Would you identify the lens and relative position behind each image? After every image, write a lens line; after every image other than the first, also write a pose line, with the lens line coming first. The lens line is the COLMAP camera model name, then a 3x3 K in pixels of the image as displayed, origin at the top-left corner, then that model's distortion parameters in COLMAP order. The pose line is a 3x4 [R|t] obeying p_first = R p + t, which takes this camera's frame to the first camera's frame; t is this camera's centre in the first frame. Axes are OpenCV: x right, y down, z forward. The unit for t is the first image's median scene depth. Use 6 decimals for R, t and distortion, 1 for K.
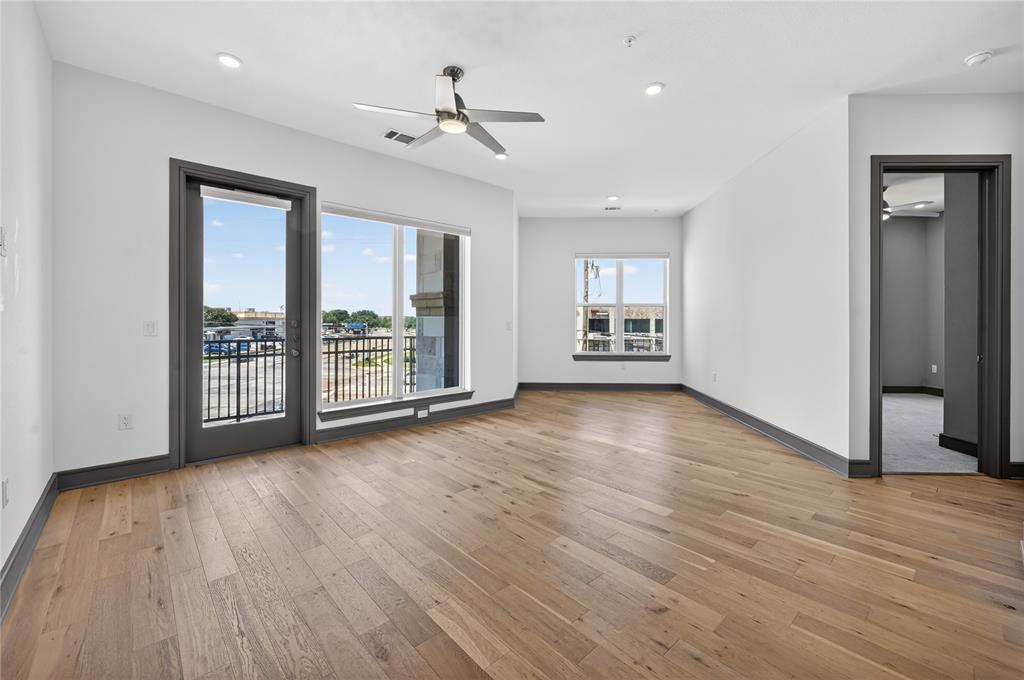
lens RADIAL K [[407.8, 0, 528.2], [0, 407.8, 325.7], [0, 0, 1]] dist [-0.000460, 0.000277]
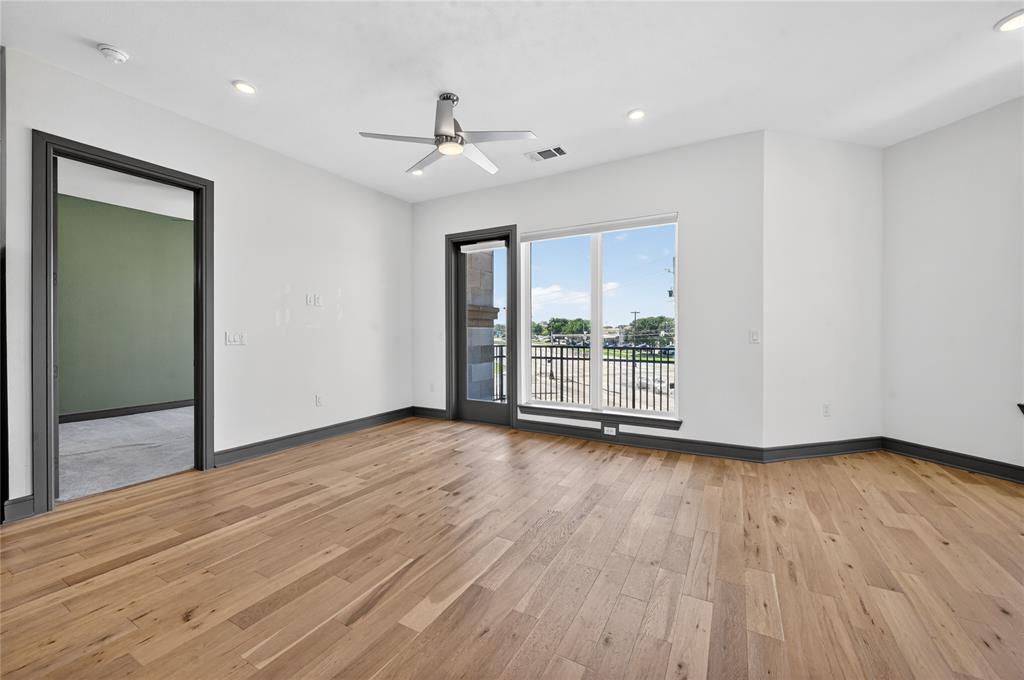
lens RADIAL K [[398.1, 0, 507.0], [0, 398.1, 331.0], [0, 0, 1]] dist [0.006159, -0.000544]
pose [[0.313350, -0.004114, -0.949629, 0.692663], [-0.006864, 0.999955, -0.006597, -0.003227], [0.949613, 0.008585, 0.313308, 0.654820]]
